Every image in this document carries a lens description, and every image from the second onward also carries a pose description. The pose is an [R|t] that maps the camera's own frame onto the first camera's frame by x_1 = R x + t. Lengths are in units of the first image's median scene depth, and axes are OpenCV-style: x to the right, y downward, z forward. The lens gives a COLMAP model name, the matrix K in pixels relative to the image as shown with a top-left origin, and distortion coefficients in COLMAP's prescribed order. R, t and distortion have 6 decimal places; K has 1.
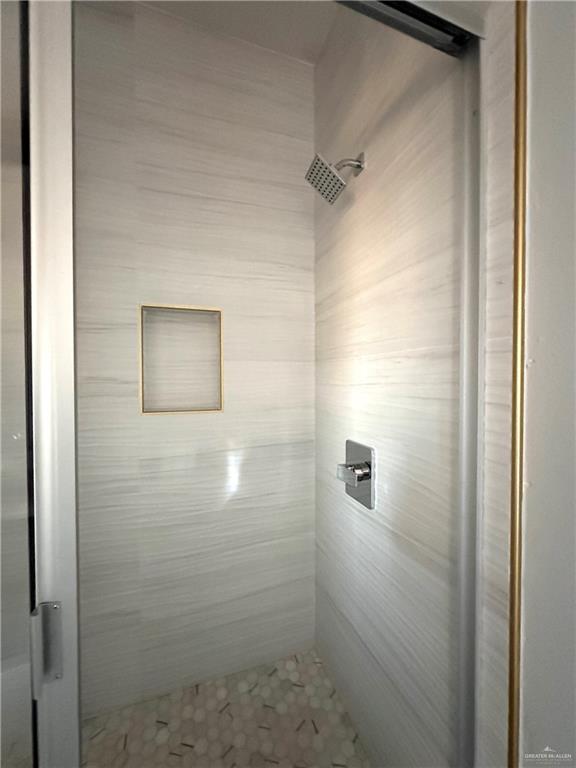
lens RADIAL K [[308.7, 0, 288.3], [0, 308.7, 385.0], [0, 0, 1]] dist [-0.000588, 0.000192]
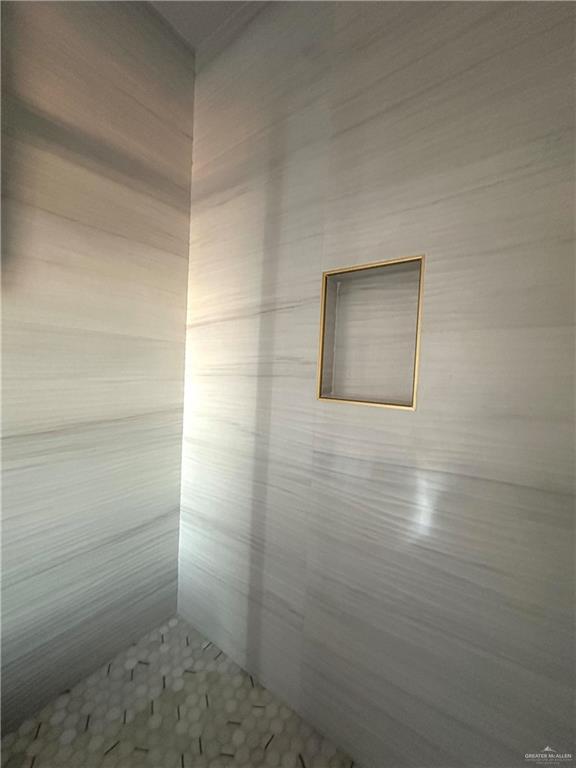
lens RADIAL K [[305.2, 0, 287.6], [0, 305.2, 386.9], [0, 0, 1]] dist [-0.001543, -0.000123]
pose [[0.568648, 0.060098, -0.820383, 0.179062], [-0.063312, 0.997567, 0.029193, 0.039562], [0.820141, 0.035339, 0.571069, 0.427507]]
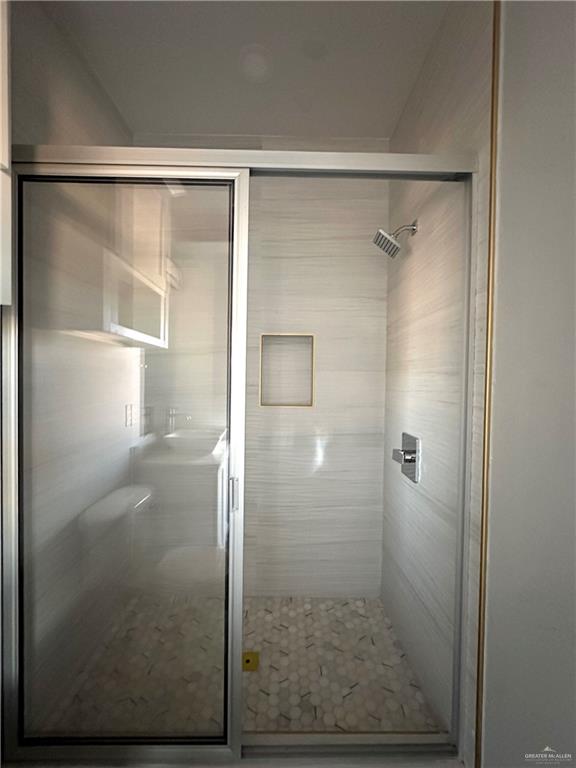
lens RADIAL K [[308.7, 0, 288.3], [0, 308.7, 385.0], [0, 0, 1]] dist [-0.000588, 0.000192]
pose [[0.948595, 0.022367, -0.315703, 0.127186], [-0.022861, 0.999736, 0.002137, -0.015782], [0.315667, 0.005190, 0.948856, -0.384352]]
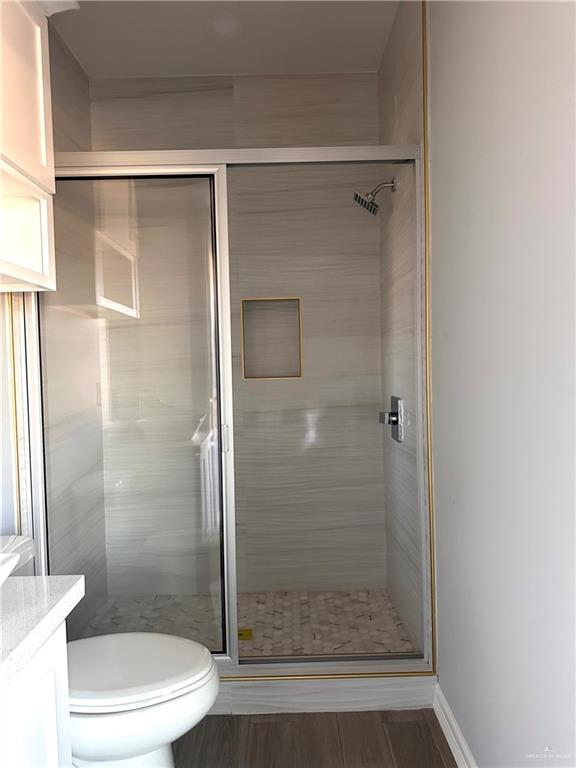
lens RADIAL K [[541.6, 0, 288.0], [0, 541.6, 384.0], [0, 0, 1]] dist [0.129563, -0.228177]
pose [[0.947447, -0.009005, -0.319786, 0.468583], [0.015703, 0.999708, 0.018373, 0.072886], [0.319527, -0.022429, 0.947312, -1.187741]]
